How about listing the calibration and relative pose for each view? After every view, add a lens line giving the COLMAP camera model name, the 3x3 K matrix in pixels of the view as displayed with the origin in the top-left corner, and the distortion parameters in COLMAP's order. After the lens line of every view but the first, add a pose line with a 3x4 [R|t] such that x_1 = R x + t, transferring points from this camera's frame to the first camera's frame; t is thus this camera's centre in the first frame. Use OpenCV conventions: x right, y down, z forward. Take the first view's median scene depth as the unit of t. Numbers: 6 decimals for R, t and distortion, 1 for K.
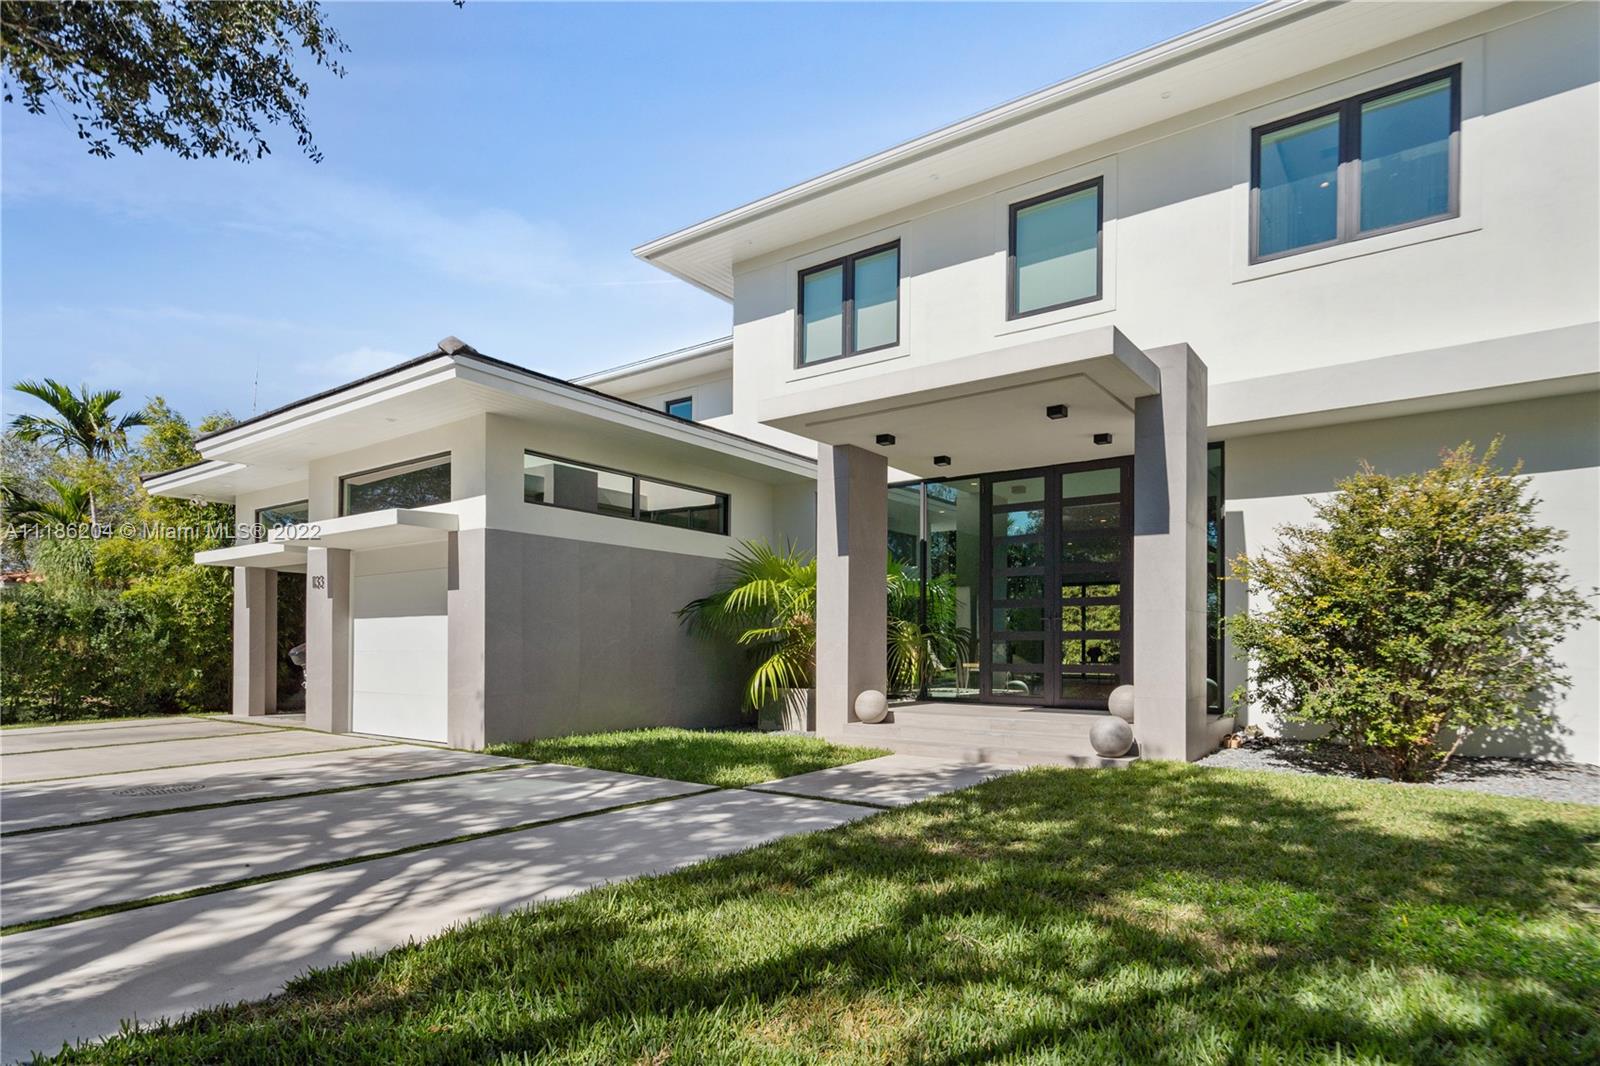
lens RADIAL K [[867.7, 0, 808.8], [0, 867.7, 648.1], [0, 0, 1]] dist [0.002089, 0.000996]
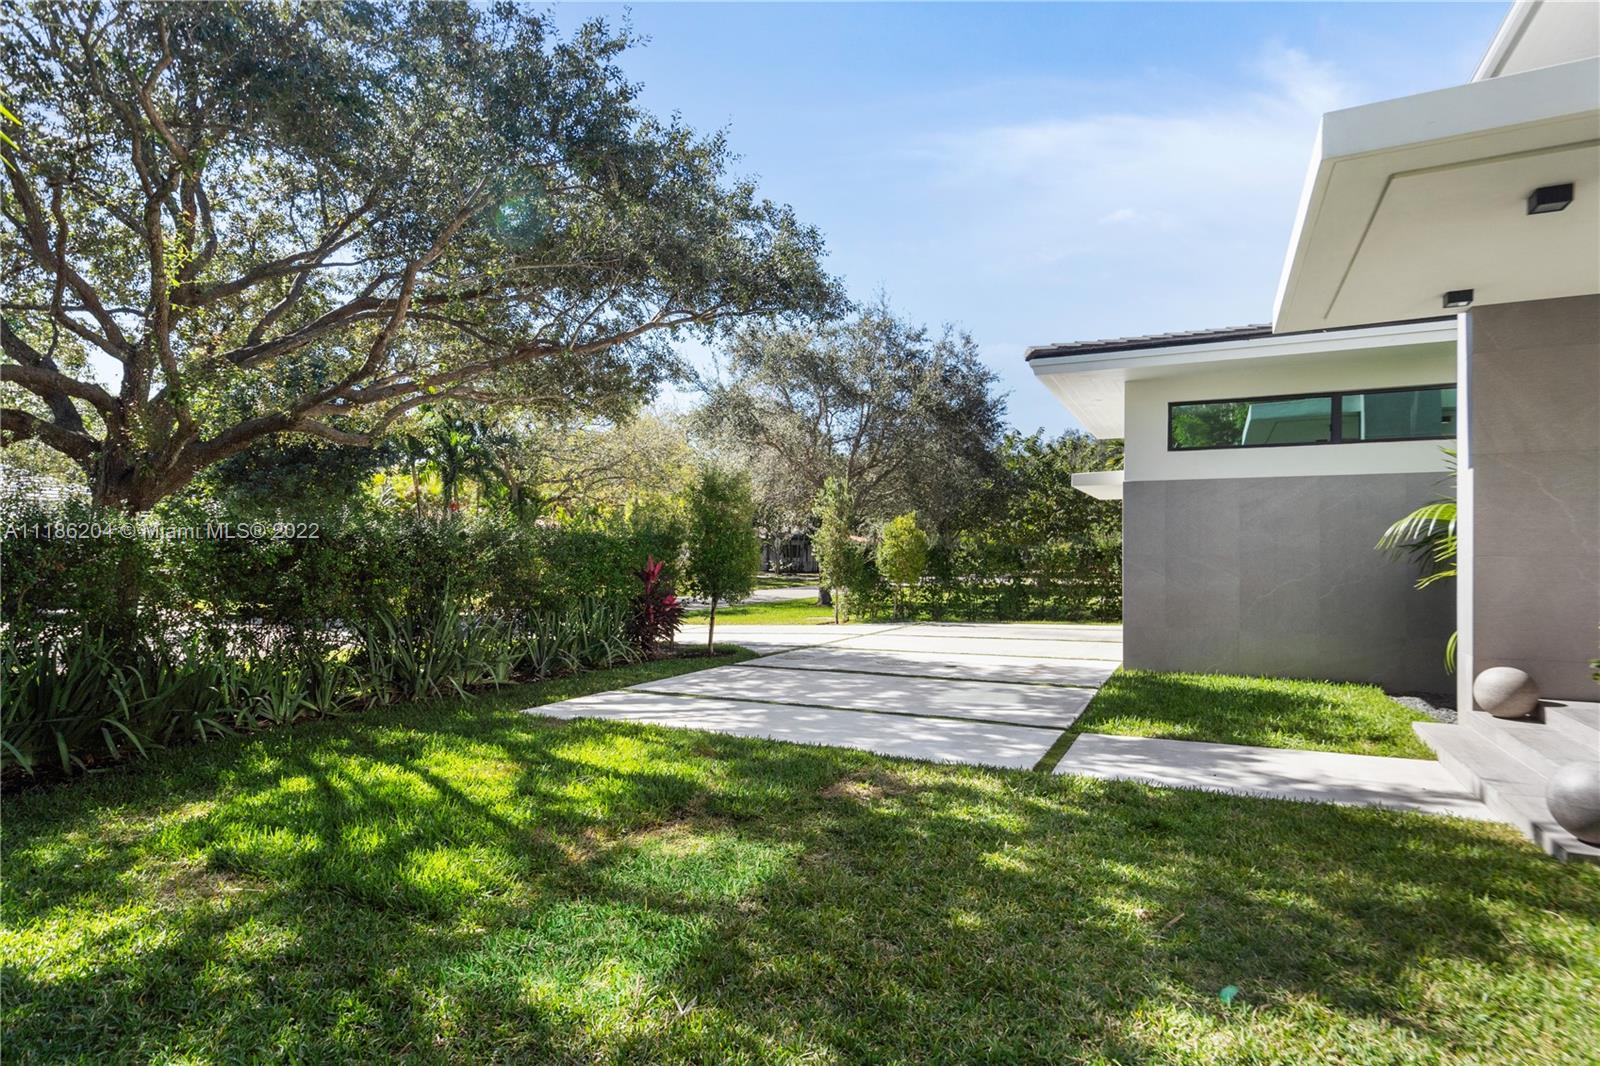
lens RADIAL K [[825.4, 0, 800.0], [0, 825.4, 533.0], [0, 0, 1]] dist [0.003142, 0.000673]
pose [[0.157572, -0.036519, -0.986832, 0.764771], [0.000479, 0.999319, -0.036905, -0.035798], [0.987507, 0.005343, 0.157482, 0.481369]]
